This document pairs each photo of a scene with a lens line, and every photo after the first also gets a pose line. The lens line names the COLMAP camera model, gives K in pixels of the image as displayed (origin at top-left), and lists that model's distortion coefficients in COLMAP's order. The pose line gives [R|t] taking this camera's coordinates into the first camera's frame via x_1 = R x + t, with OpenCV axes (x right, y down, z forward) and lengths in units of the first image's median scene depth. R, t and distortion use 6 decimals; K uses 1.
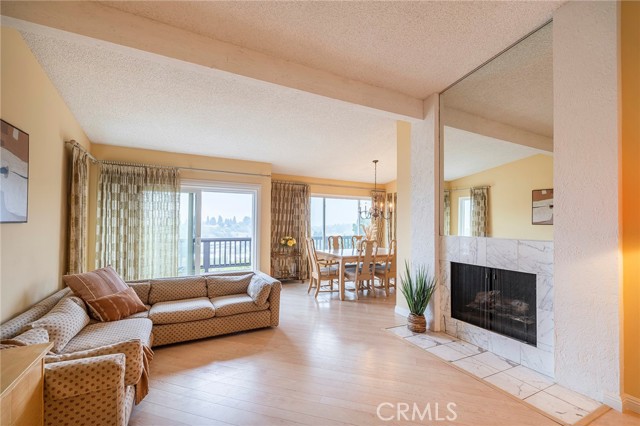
lens RADIAL K [[272.1, 0, 314.9], [0, 272.1, 216.3], [0, 0, 1]] dist [-0.015582, -0.000158]
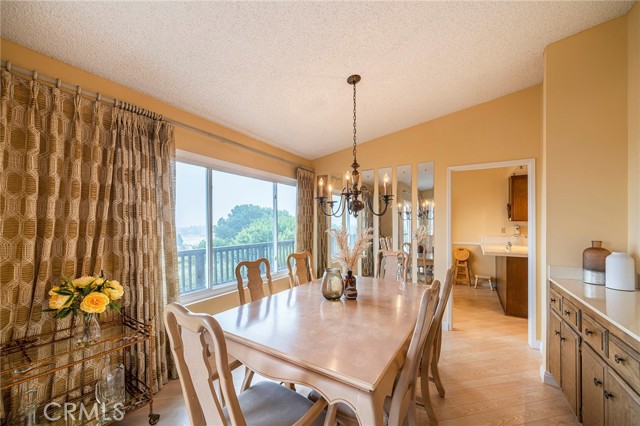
lens RADIAL K [[240.0, 0, 315.4], [0, 240.0, 222.3], [0, 0, 1]] dist [-0.008877, -0.000240]
pose [[0.852072, -0.011761, 0.523292, -0.024630], [0.002746, 0.999834, 0.017999, 0.012887], [-0.523417, -0.013899, 0.851963, 0.643912]]
